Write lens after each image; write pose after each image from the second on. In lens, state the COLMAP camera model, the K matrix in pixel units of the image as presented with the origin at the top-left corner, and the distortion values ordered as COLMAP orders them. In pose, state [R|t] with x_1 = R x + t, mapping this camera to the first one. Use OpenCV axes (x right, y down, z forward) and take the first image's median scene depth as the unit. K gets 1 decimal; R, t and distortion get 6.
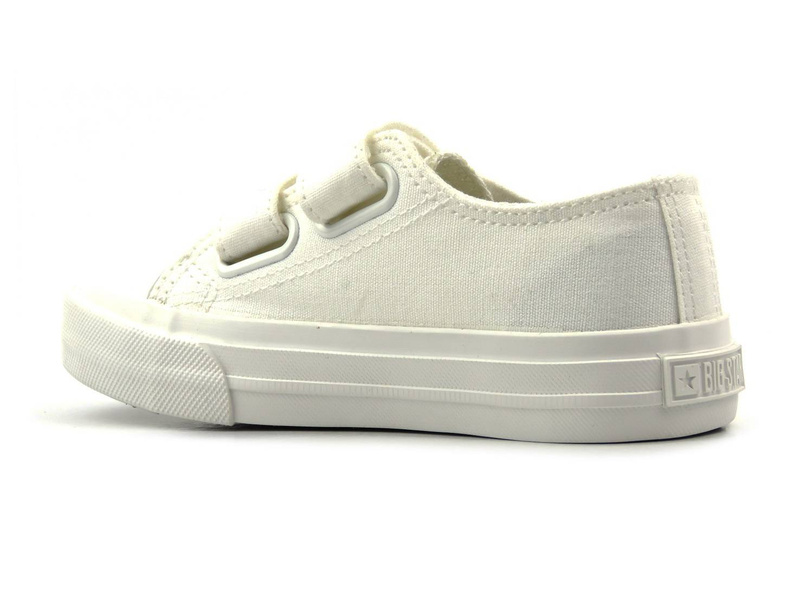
lens RADIAL K [[3725.1, 0, 399.8], [0, 3725.1, 300.7], [0, 0, 1]] dist [0.434476, 0.000000]
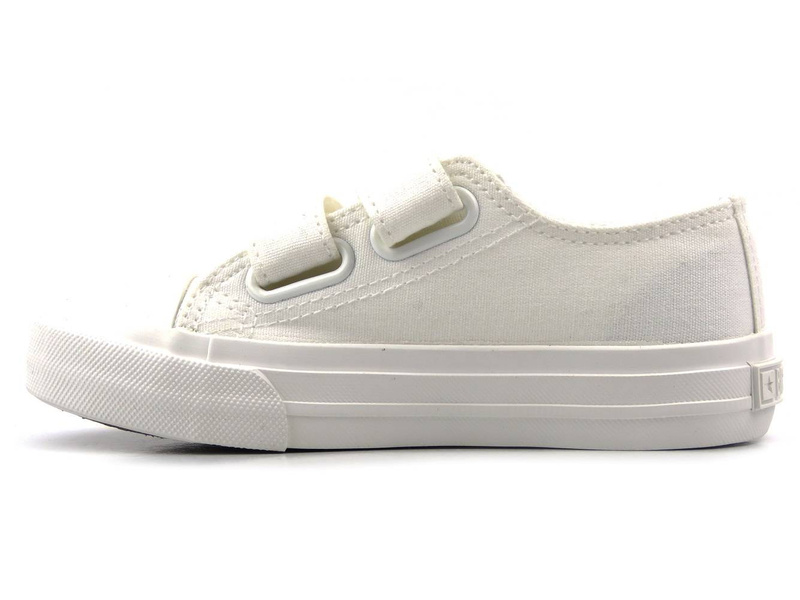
lens RADIAL K [[2953.0, 0, 400.0], [0, 2953.0, 300.4], [0, 0, 1]] dist [-0.139995, 0.000000]
pose [[0.858246, -0.031414, 0.512276, -0.429366], [0.028640, 0.999501, 0.013309, -0.016725], [-0.512439, 0.003249, 0.858718, 0.311718]]
